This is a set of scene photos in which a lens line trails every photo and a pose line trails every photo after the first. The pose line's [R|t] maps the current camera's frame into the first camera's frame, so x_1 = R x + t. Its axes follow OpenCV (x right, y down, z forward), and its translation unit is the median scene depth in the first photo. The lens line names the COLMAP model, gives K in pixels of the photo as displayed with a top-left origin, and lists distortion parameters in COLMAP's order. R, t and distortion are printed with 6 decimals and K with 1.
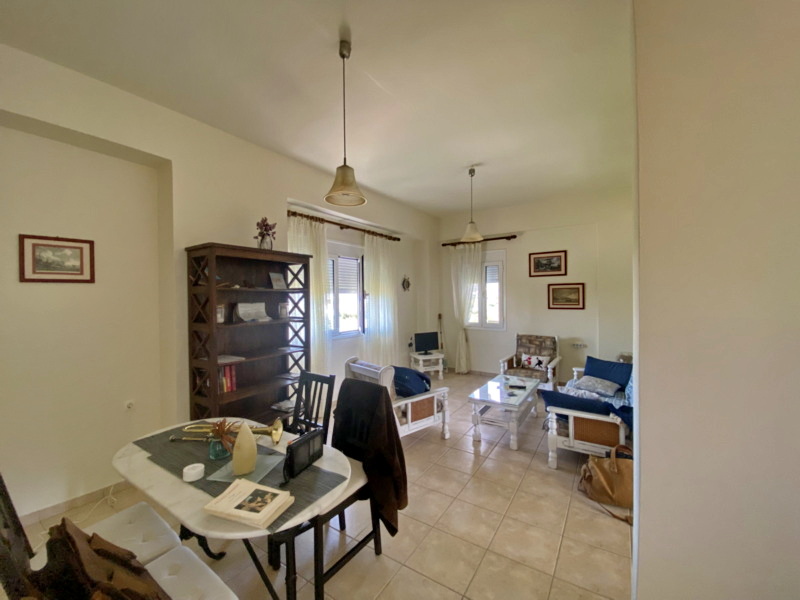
lens RADIAL K [[324.1, 0, 398.8], [0, 324.1, 298.9], [0, 0, 1]] dist [0.027905, -0.023565]
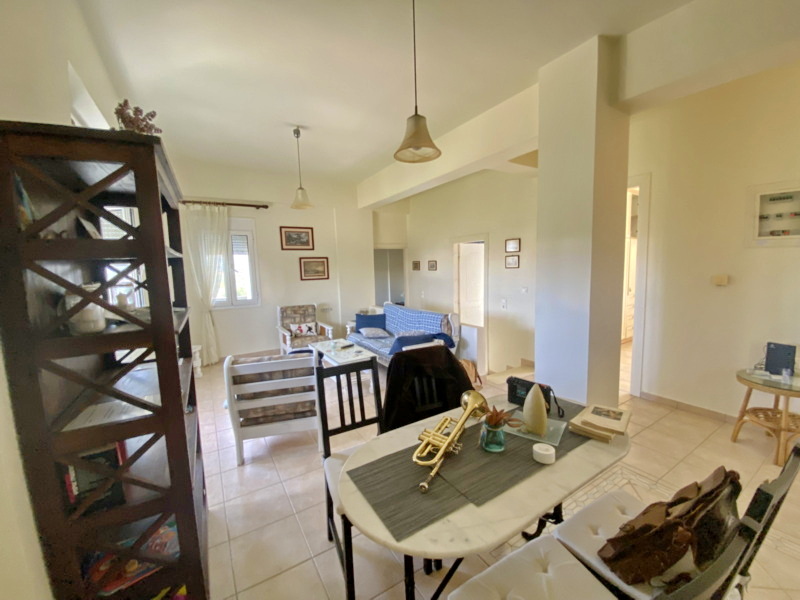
lens RADIAL K [[324.1, 0, 398.8], [0, 324.1, 298.9], [0, 0, 1]] dist [0.027905, -0.023565]
pose [[0.415128, -0.094009, 0.904893, -0.403401], [0.029168, 0.995511, 0.090042, 0.004385], [-0.909295, -0.010985, 0.416007, 0.256383]]
